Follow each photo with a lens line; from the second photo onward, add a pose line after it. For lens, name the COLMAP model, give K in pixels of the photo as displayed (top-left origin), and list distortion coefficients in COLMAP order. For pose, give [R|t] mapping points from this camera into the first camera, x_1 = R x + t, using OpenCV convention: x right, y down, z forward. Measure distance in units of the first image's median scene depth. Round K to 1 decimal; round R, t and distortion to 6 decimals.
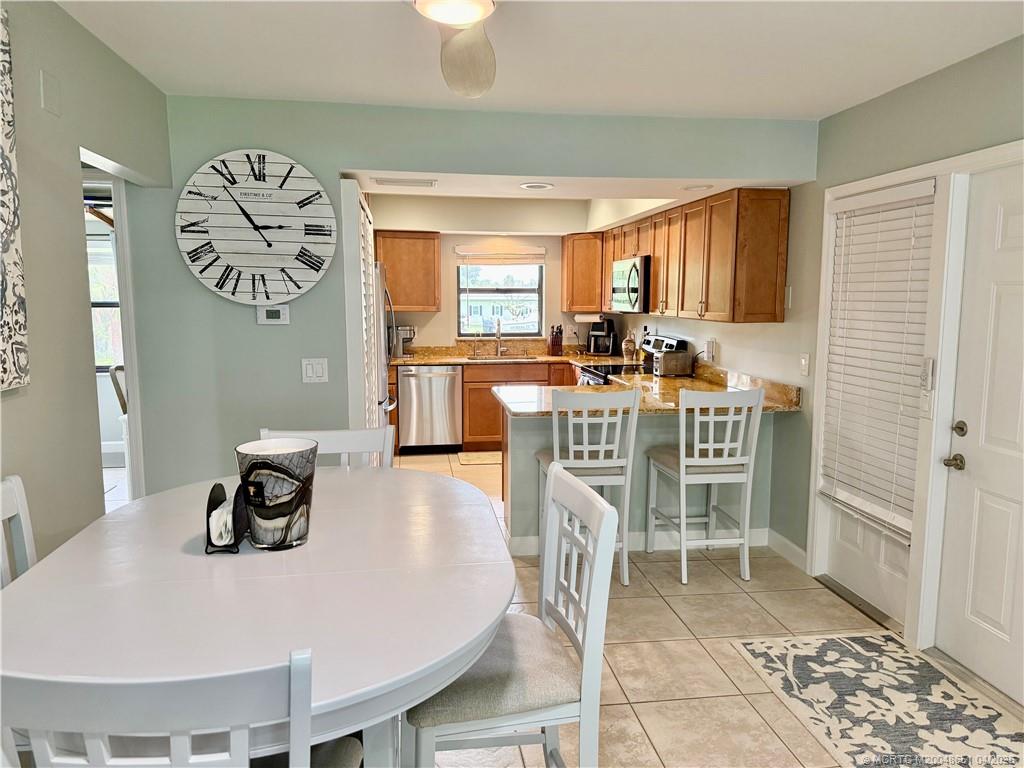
lens RADIAL K [[711.6, 0, 512.0], [0, 711.6, 384.0], [0, 0, 1]] dist [0.074254, -0.091584]
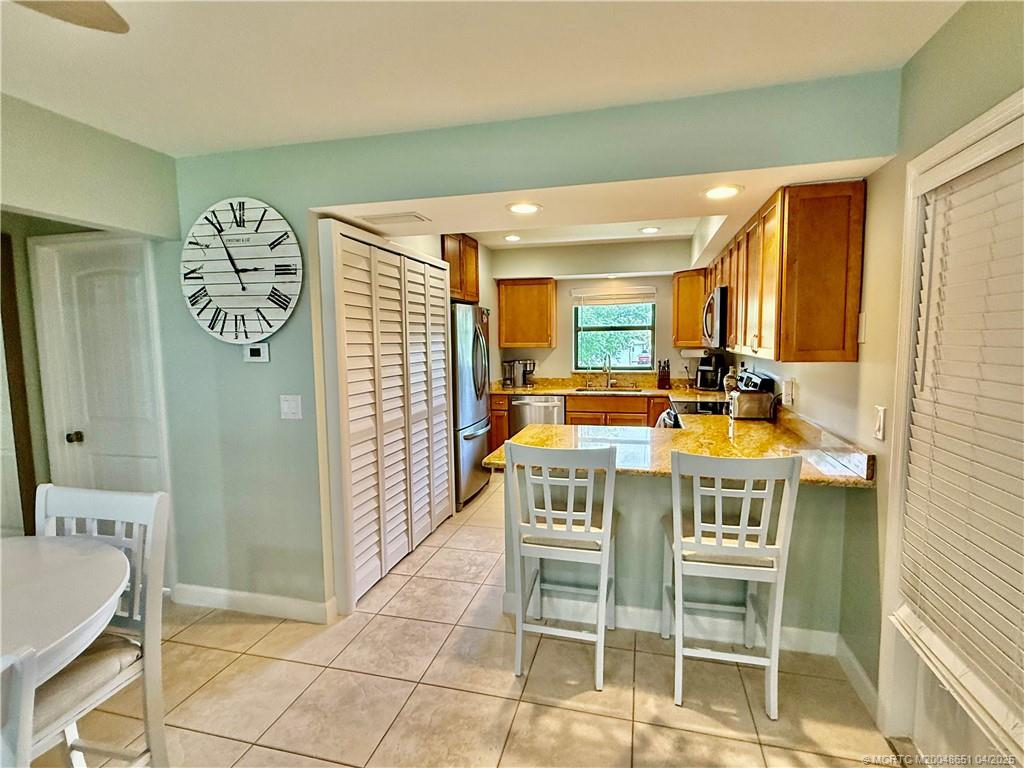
lens RADIAL K [[510.1, 0, 512.0], [0, 510.1, 384.0], [0, 0, 1]] dist [0.000452, 0.000381]
pose [[0.922630, 0.022536, -0.385028, 0.304790], [-0.033704, 0.999183, -0.022281, -0.047721], [0.384211, 0.033534, 0.922636, 0.461782]]
